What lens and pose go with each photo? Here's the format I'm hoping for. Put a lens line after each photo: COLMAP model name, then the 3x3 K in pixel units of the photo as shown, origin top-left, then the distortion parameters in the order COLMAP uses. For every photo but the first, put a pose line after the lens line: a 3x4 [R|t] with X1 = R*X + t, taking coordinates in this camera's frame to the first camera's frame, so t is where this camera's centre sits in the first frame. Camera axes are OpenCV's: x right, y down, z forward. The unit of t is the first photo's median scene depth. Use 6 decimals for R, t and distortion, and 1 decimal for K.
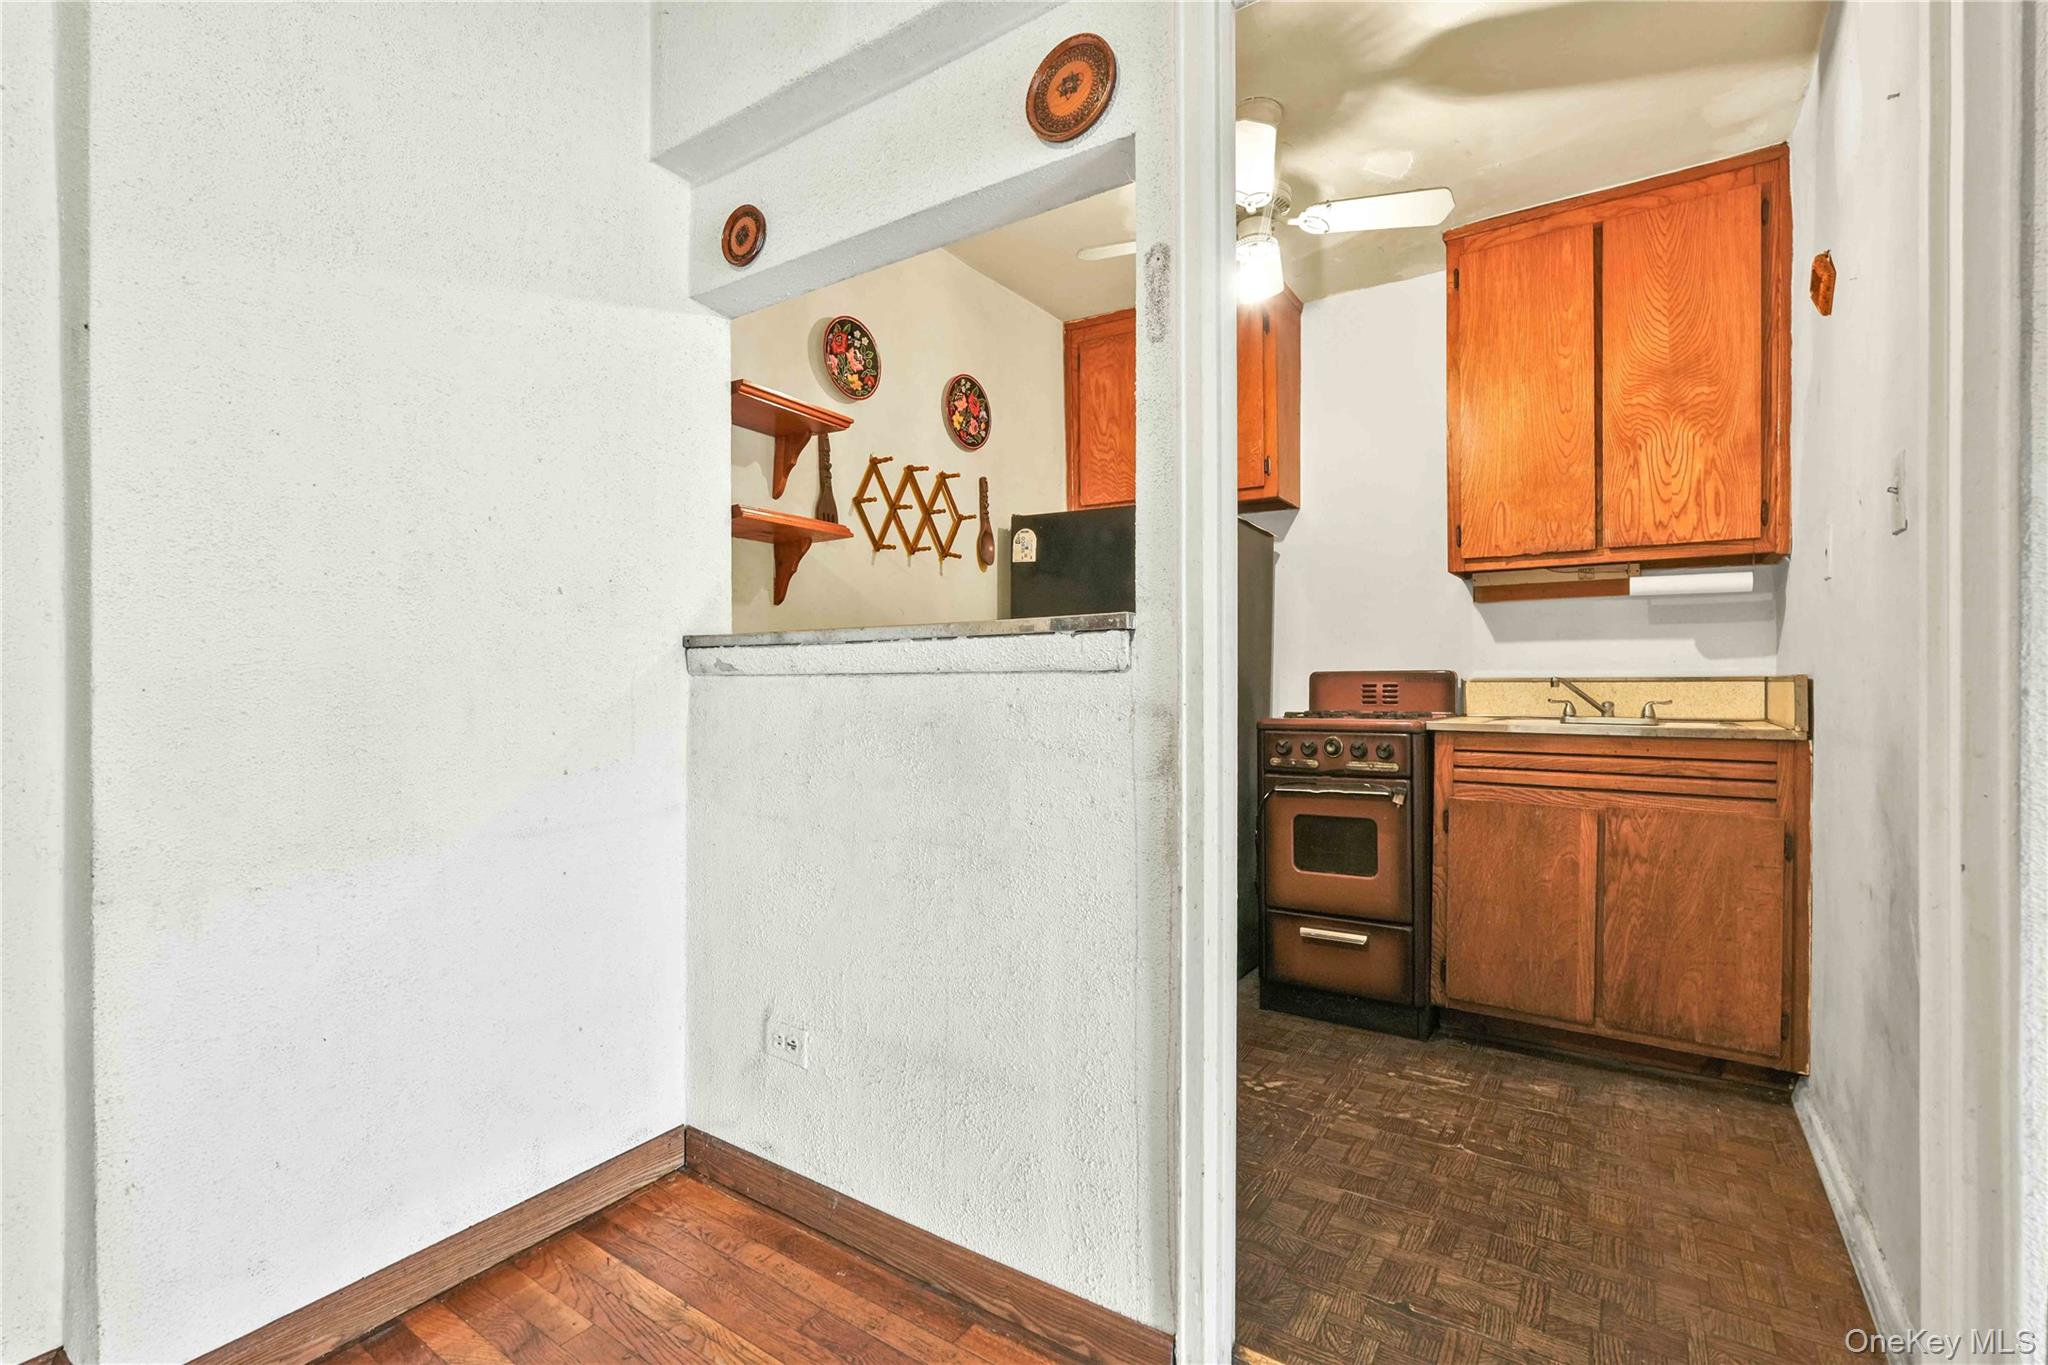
lens RADIAL K [[906.0, 0, 1026.1], [0, 906.0, 672.7], [0, 0, 1]] dist [-0.002239, 0.000231]
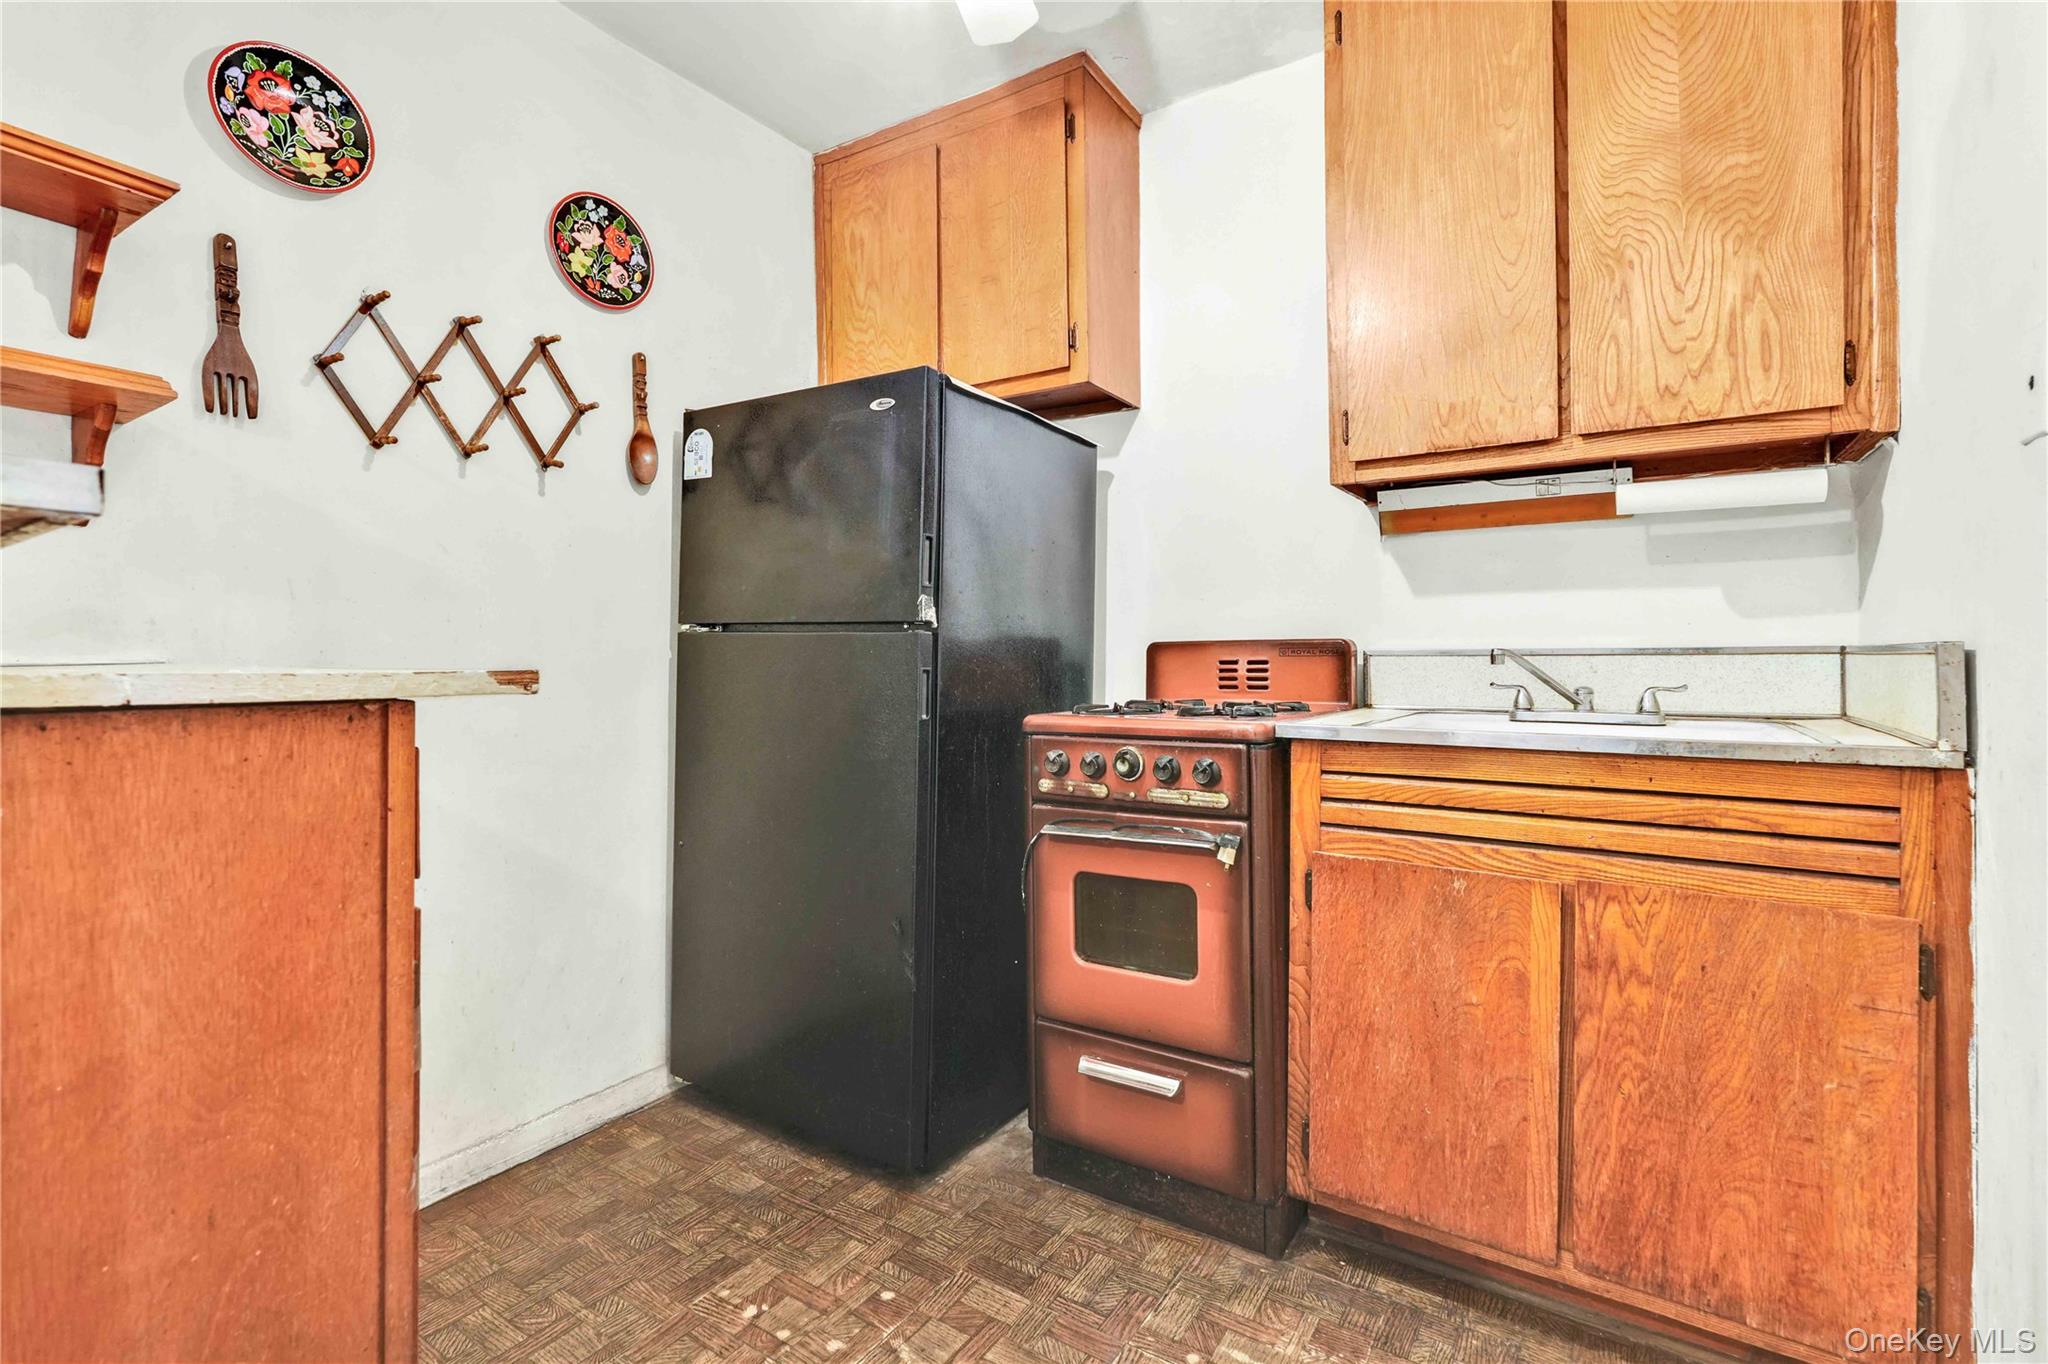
lens RADIAL K [[874.6, 0, 1019.1], [0, 874.6, 640.9], [0, 0, 1]] dist [-0.002327, 0.000348]
pose [[0.999875, -0.004510, -0.015158, 0.282541], [0.004411, 0.999969, -0.006529, 0.002240], [0.015187, 0.006462, 0.999864, 0.419882]]
